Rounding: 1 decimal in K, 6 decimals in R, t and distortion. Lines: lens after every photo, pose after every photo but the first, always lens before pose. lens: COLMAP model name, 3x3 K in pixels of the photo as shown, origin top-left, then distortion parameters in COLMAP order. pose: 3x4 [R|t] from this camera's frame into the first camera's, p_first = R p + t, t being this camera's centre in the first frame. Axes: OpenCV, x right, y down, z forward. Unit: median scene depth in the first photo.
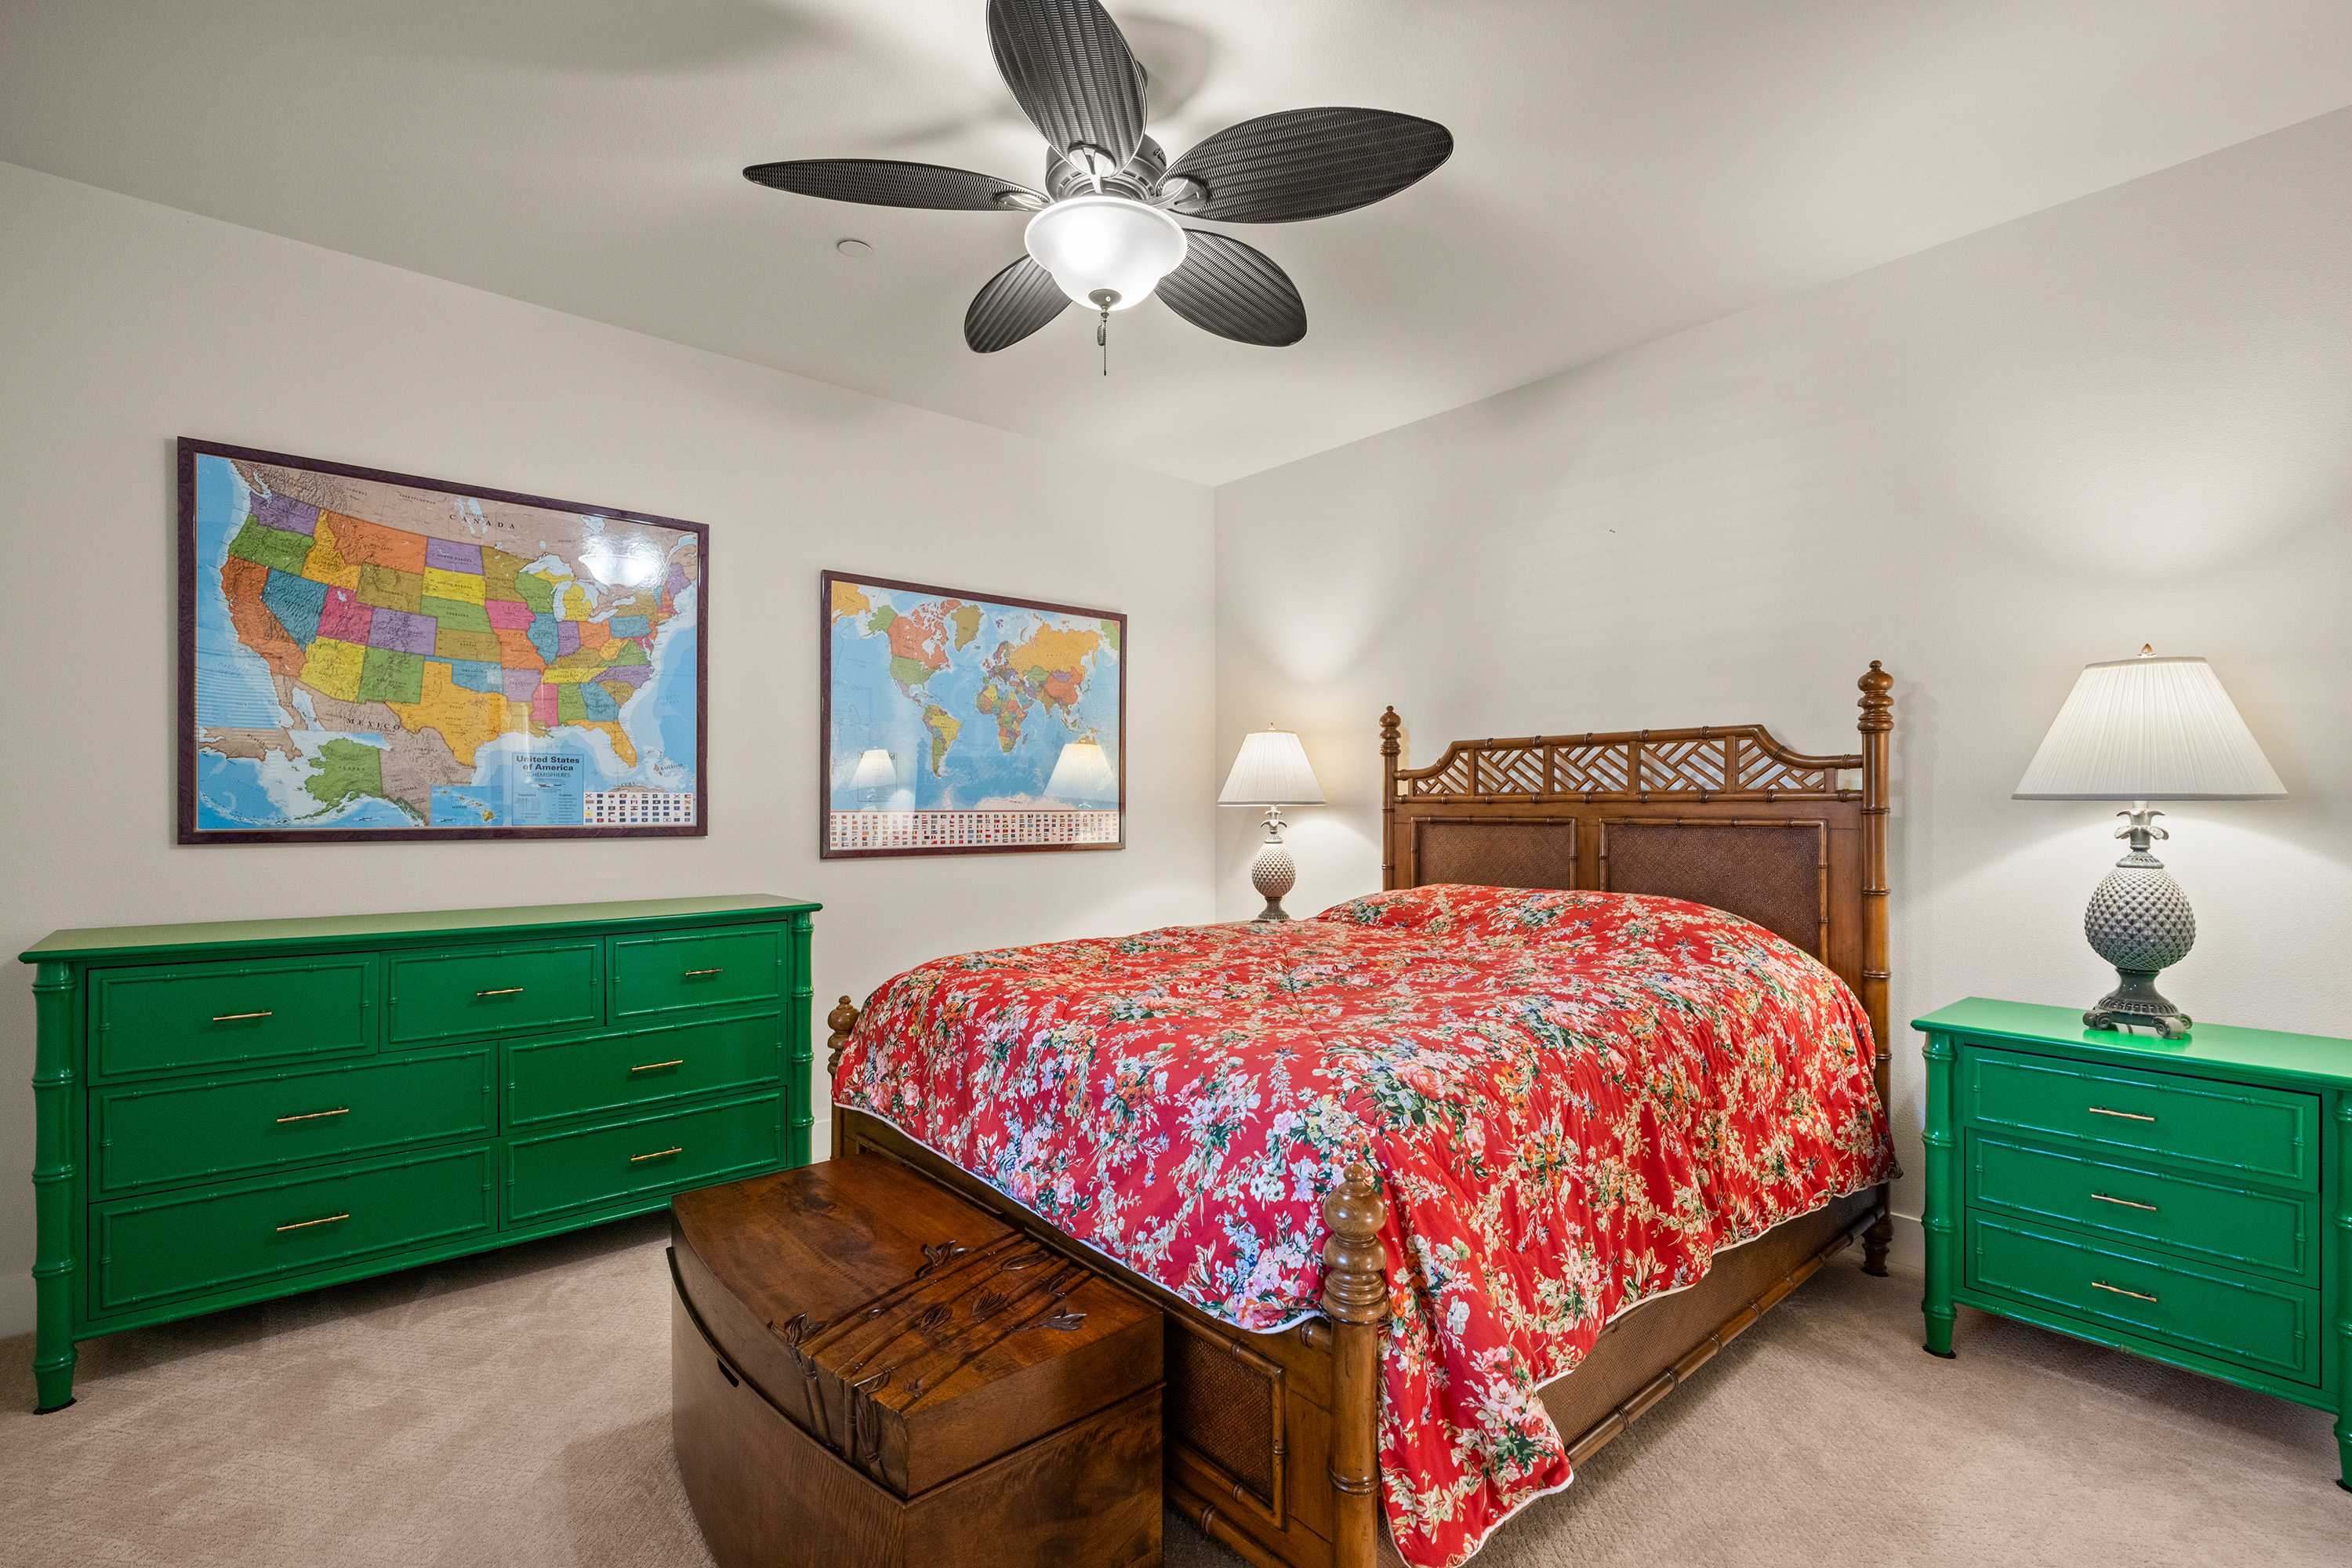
lens RADIAL K [[1056.8, 0, 1176.0], [0, 1056.8, 784.0], [0, 0, 1]] dist [-0.006224, 0.000450]
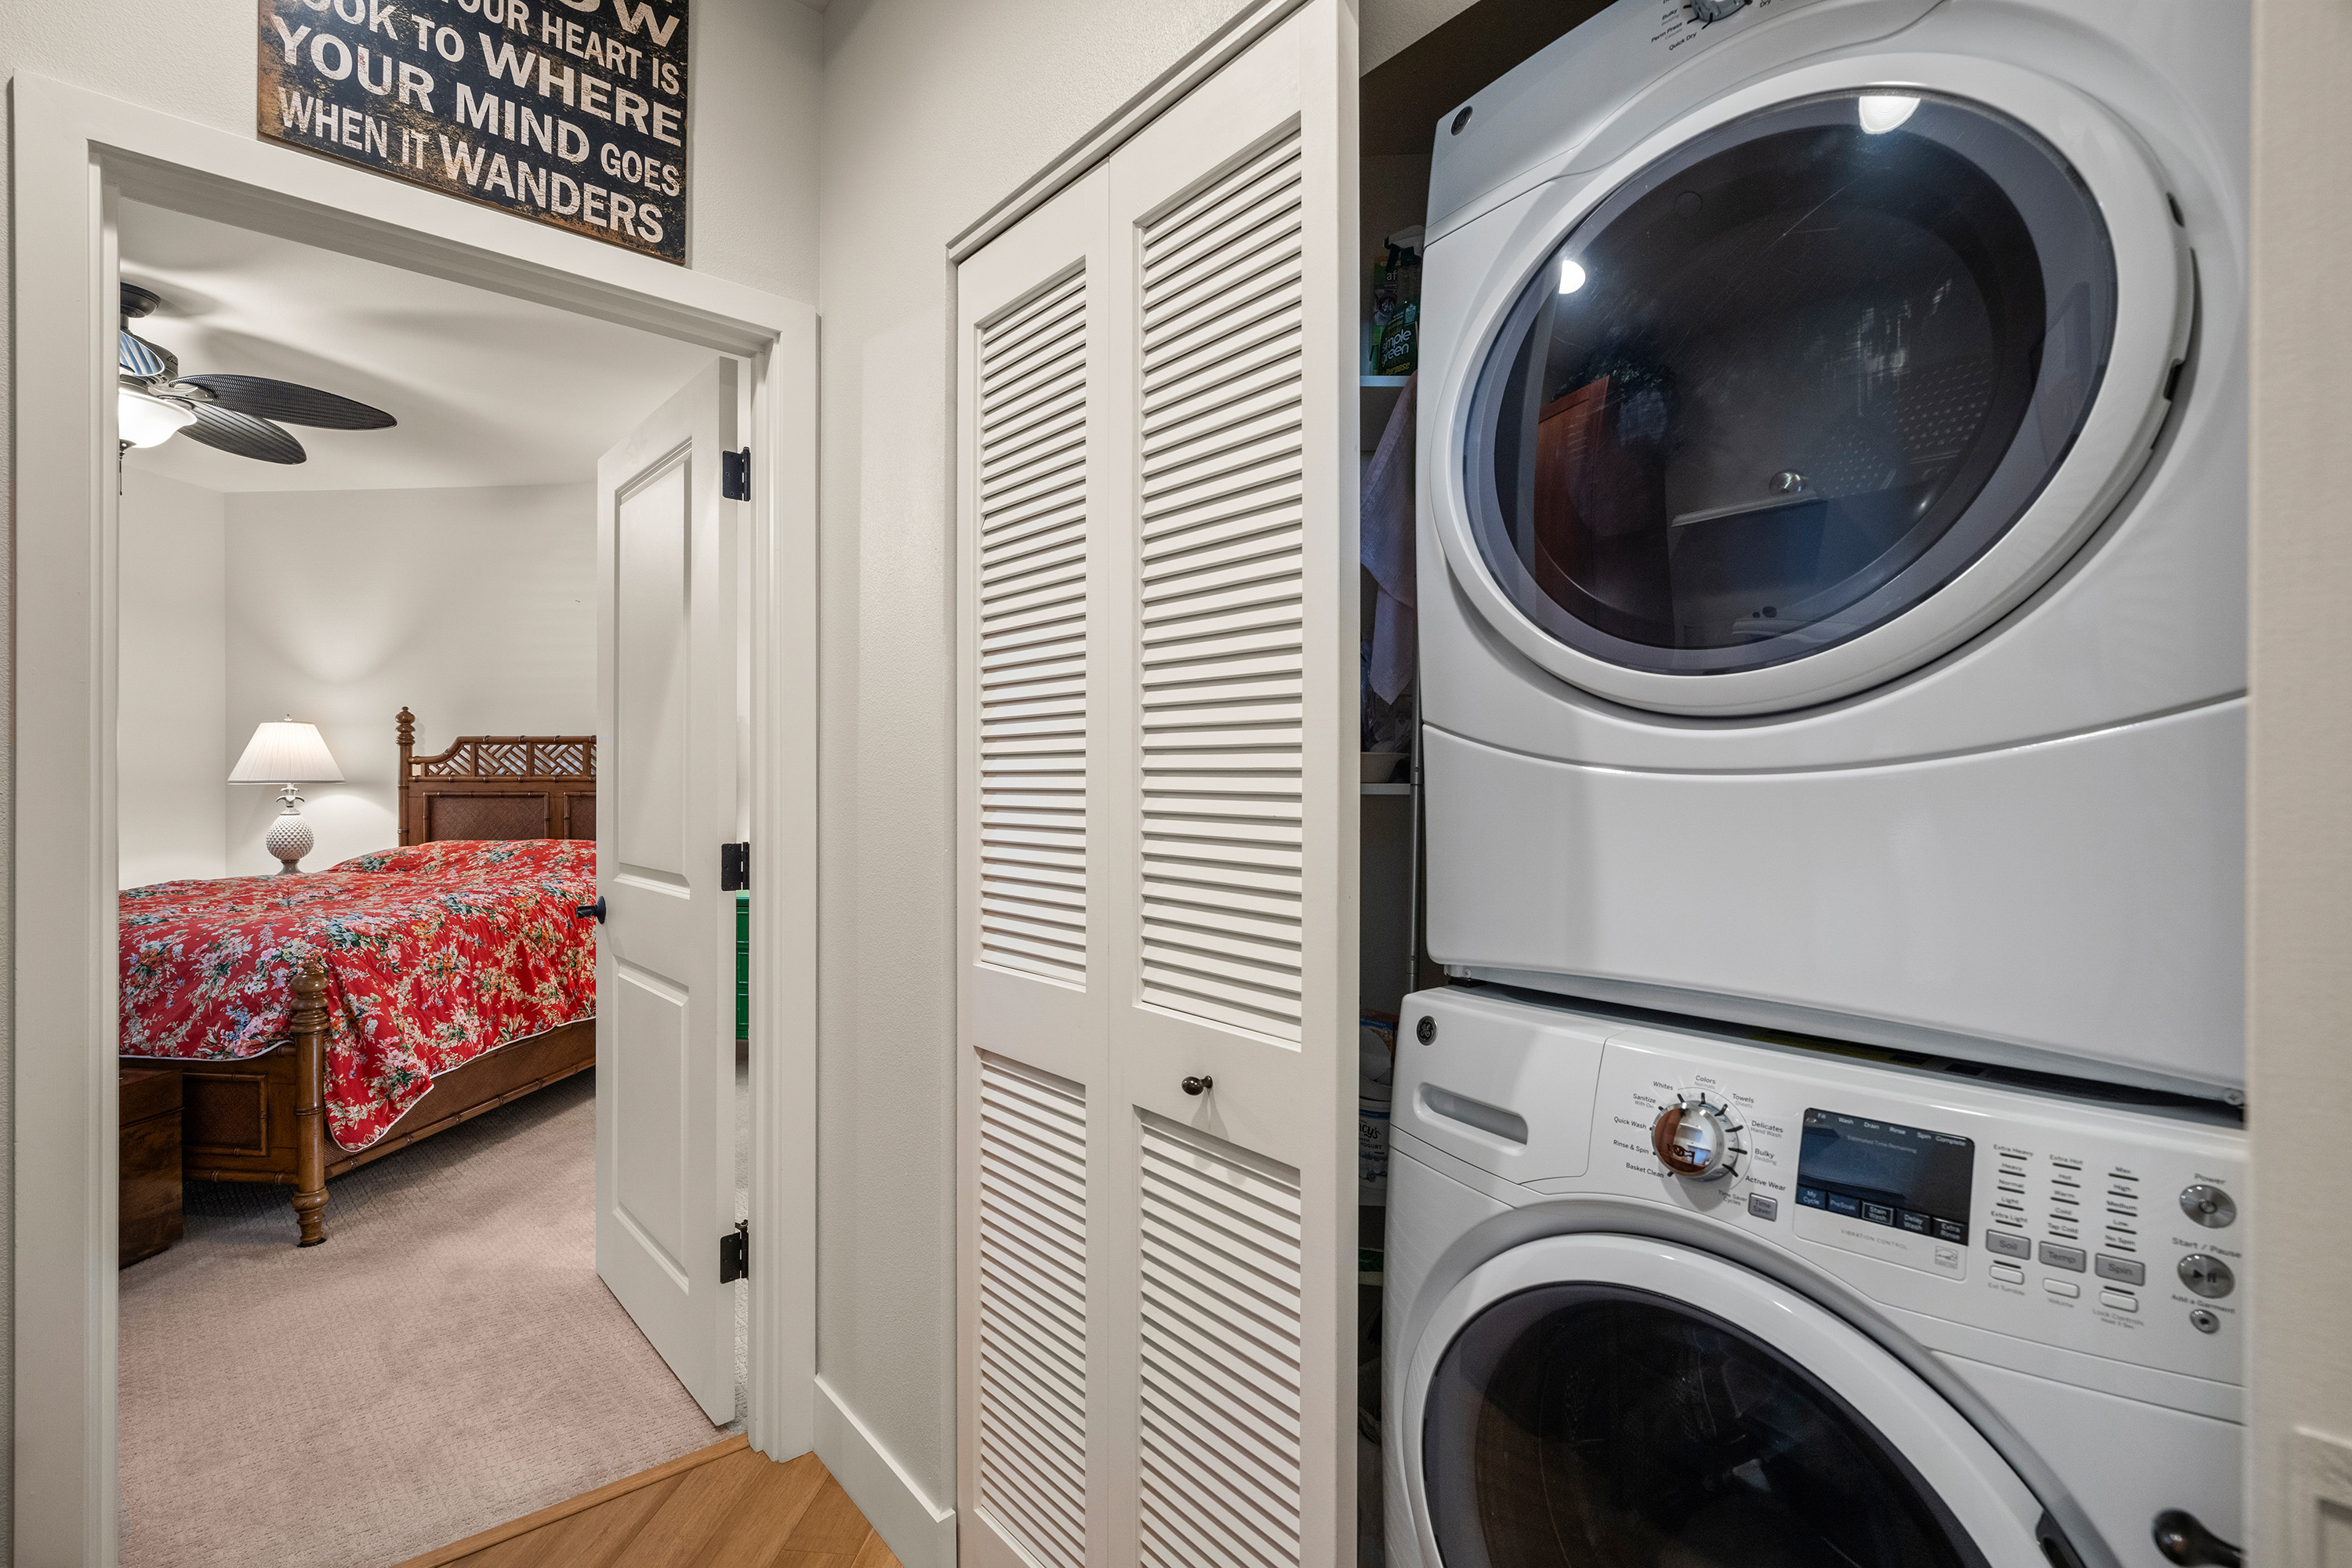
lens RADIAL K [[1056.8, 0, 1176.0], [0, 1056.8, 784.0], [0, 0, 1]] dist [-0.006224, 0.000450]
pose [[0.718873, -0.002465, 0.695137, -0.034208], [-0.015961, 0.999672, 0.020052, -0.045487], [-0.694958, -0.025510, 0.718597, -1.315314]]
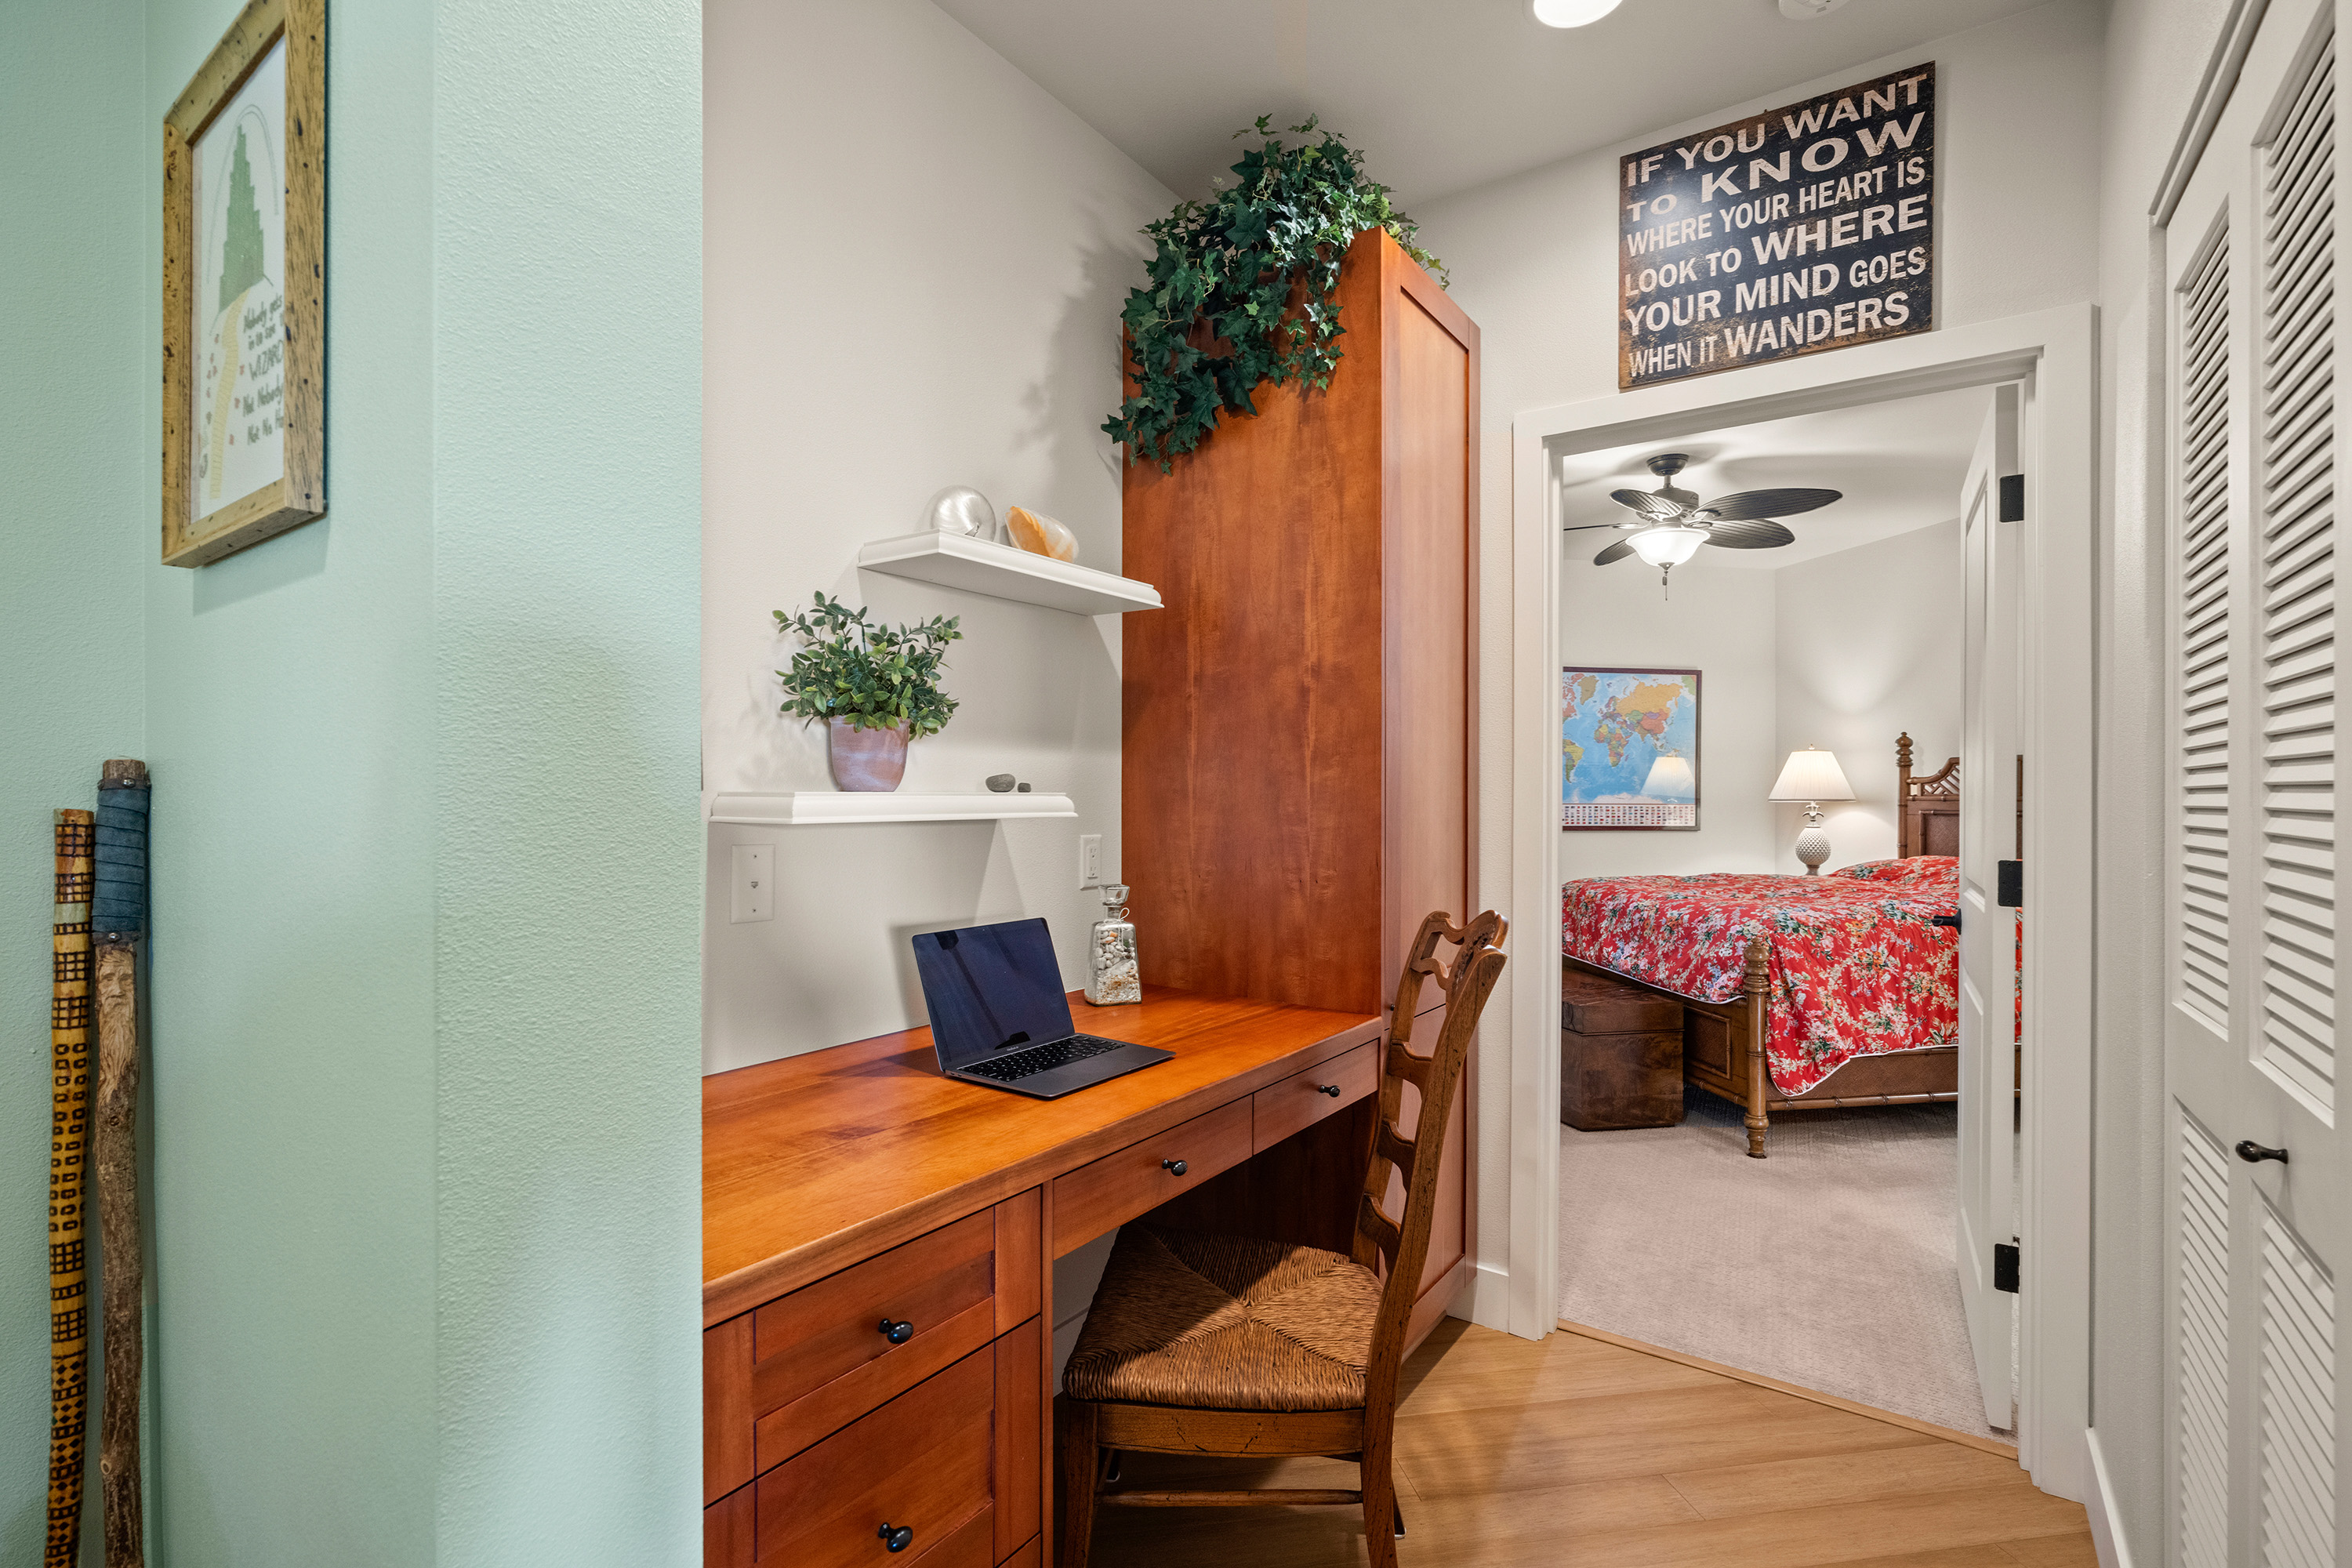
lens RADIAL K [[1071.2, 0, 1184.4], [0, 1071.2, 797.6], [0, 0, 1]] dist [0.009051, -0.000112]
pose [[0.860246, 0.004100, -0.509862, 0.244415], [0.007253, 0.999768, 0.020277, -0.050170], [0.509827, -0.021141, 0.860017, -1.652755]]
